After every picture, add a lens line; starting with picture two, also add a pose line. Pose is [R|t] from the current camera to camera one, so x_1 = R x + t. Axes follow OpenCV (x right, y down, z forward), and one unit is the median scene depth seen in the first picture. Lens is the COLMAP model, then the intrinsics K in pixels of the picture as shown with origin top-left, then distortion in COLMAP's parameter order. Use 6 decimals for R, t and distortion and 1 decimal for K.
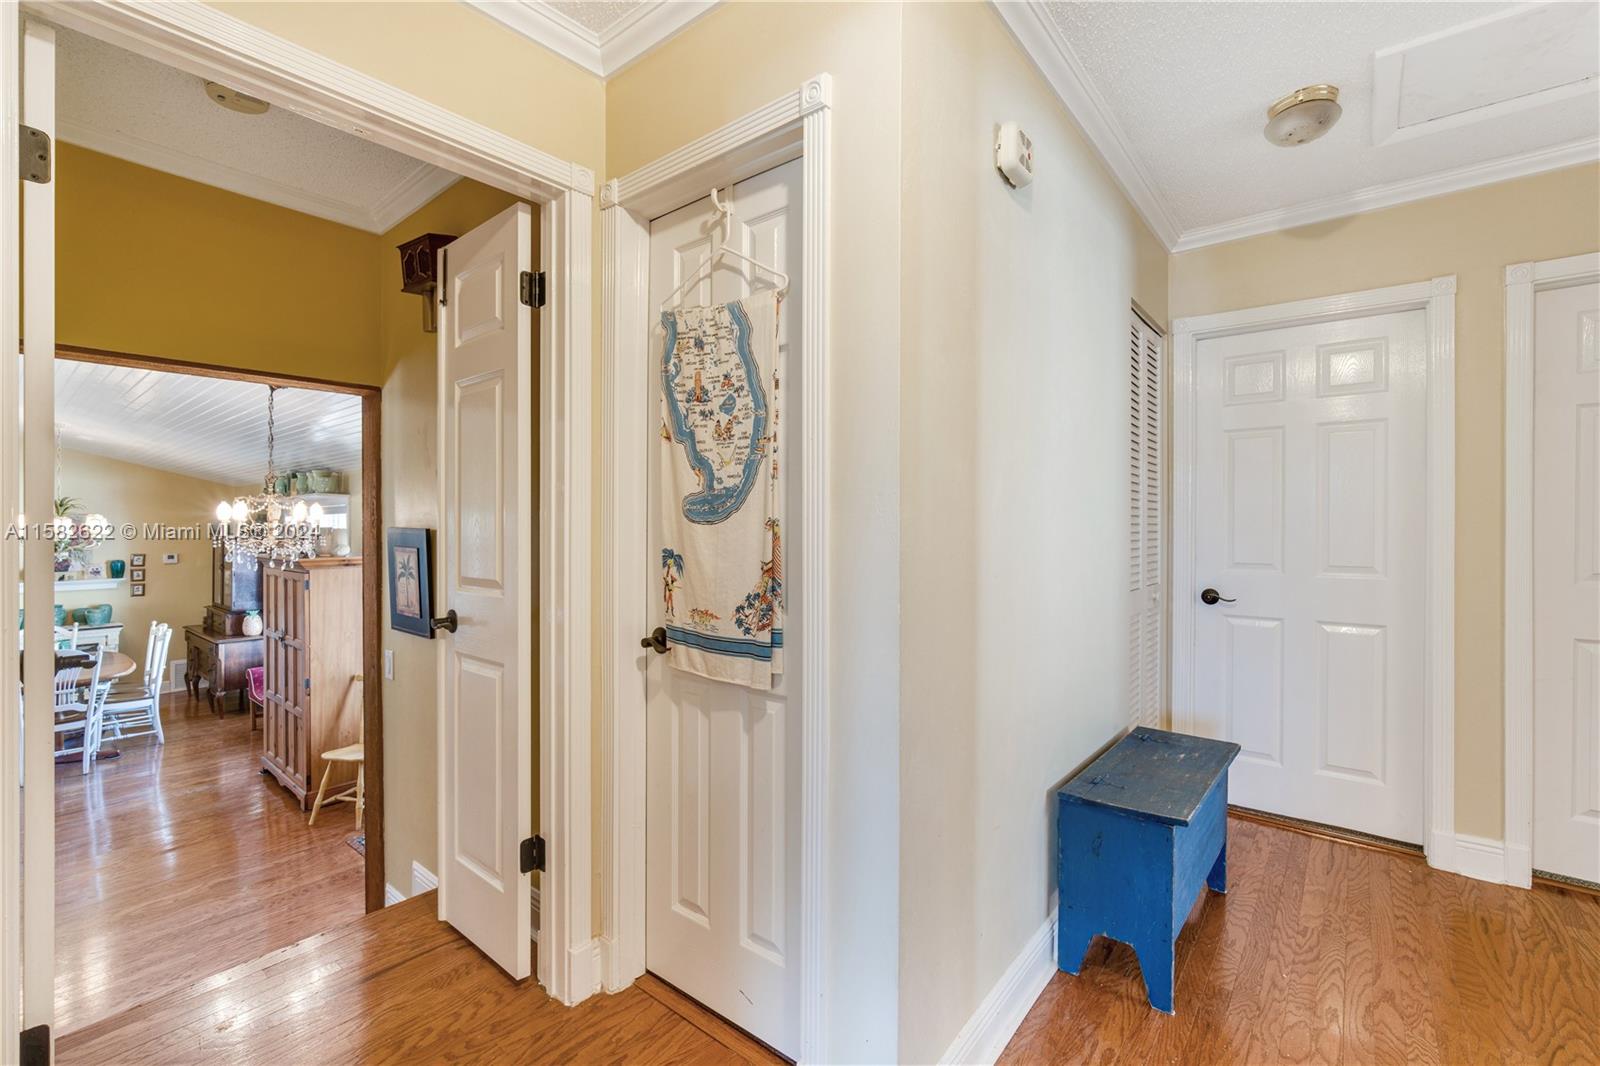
lens RADIAL K [[697.6, 0, 806.0], [0, 697.6, 525.3], [0, 0, 1]] dist [-0.004577, 0.001207]
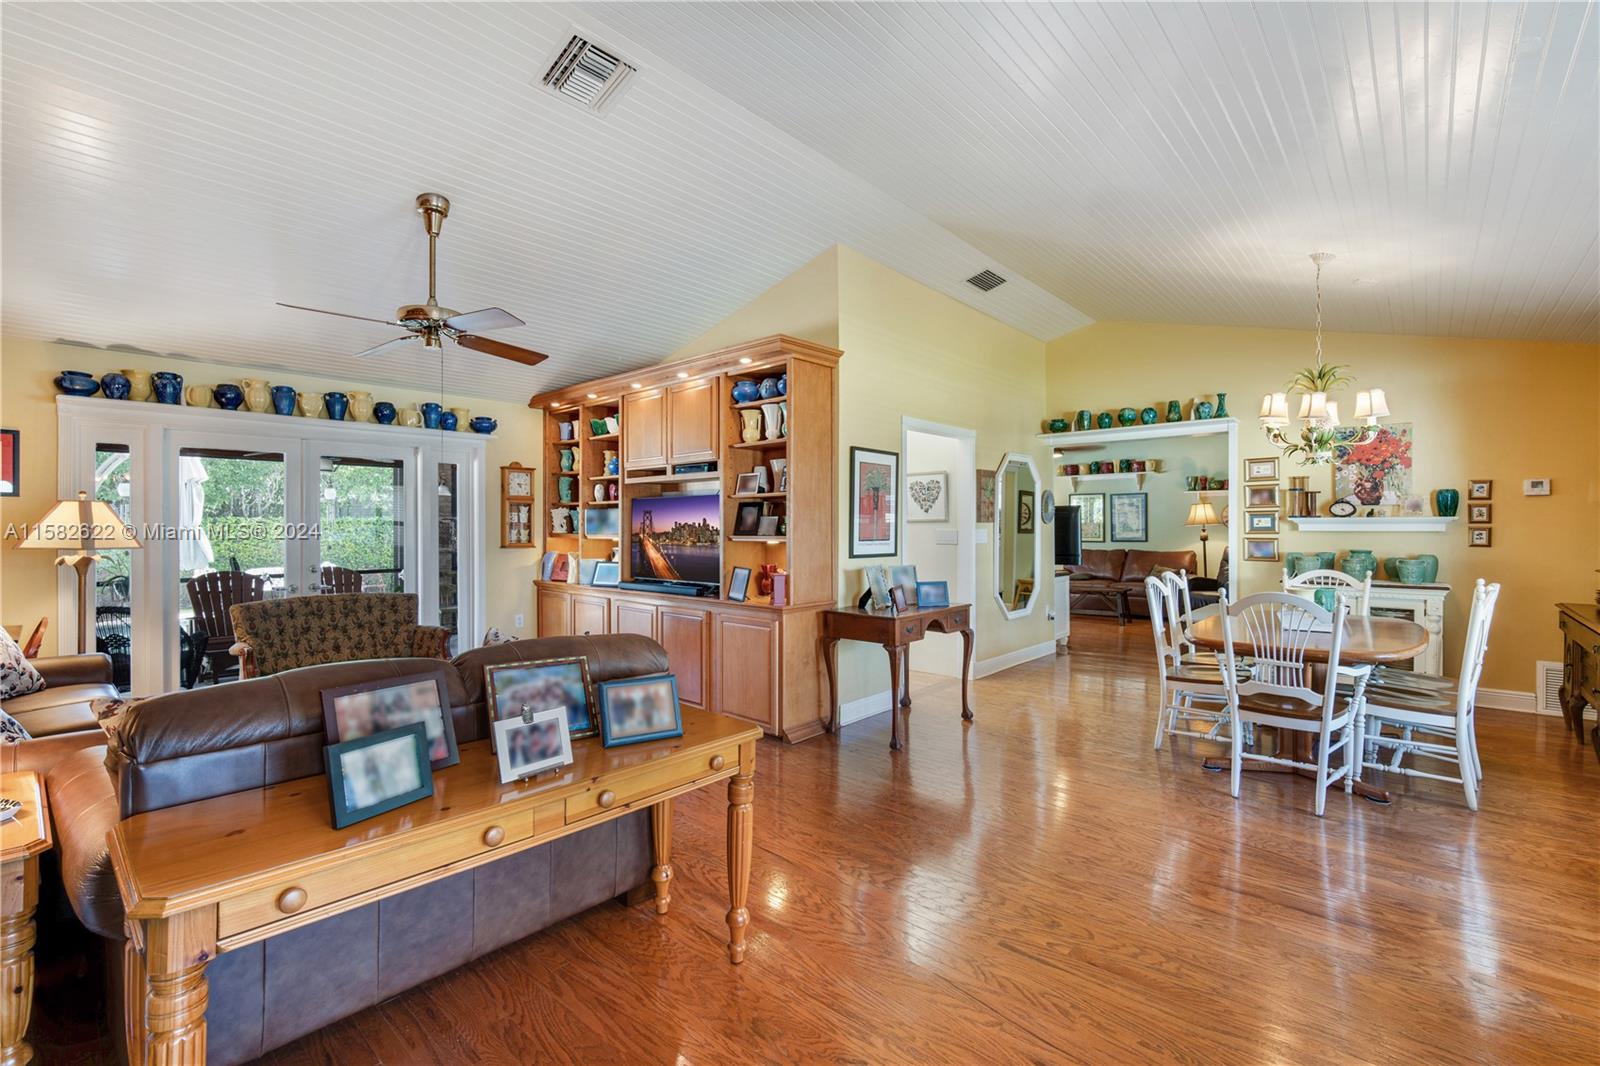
lens RADIAL K [[697.6, 0, 806.0], [0, 697.6, 525.3], [0, 0, 1]] dist [-0.004577, 0.001207]
pose [[-0.041009, -0.007126, -0.999133, -0.328496], [0.004937, 0.999961, -0.007334, 0.088951], [0.999147, -0.005234, -0.040972, 0.443851]]
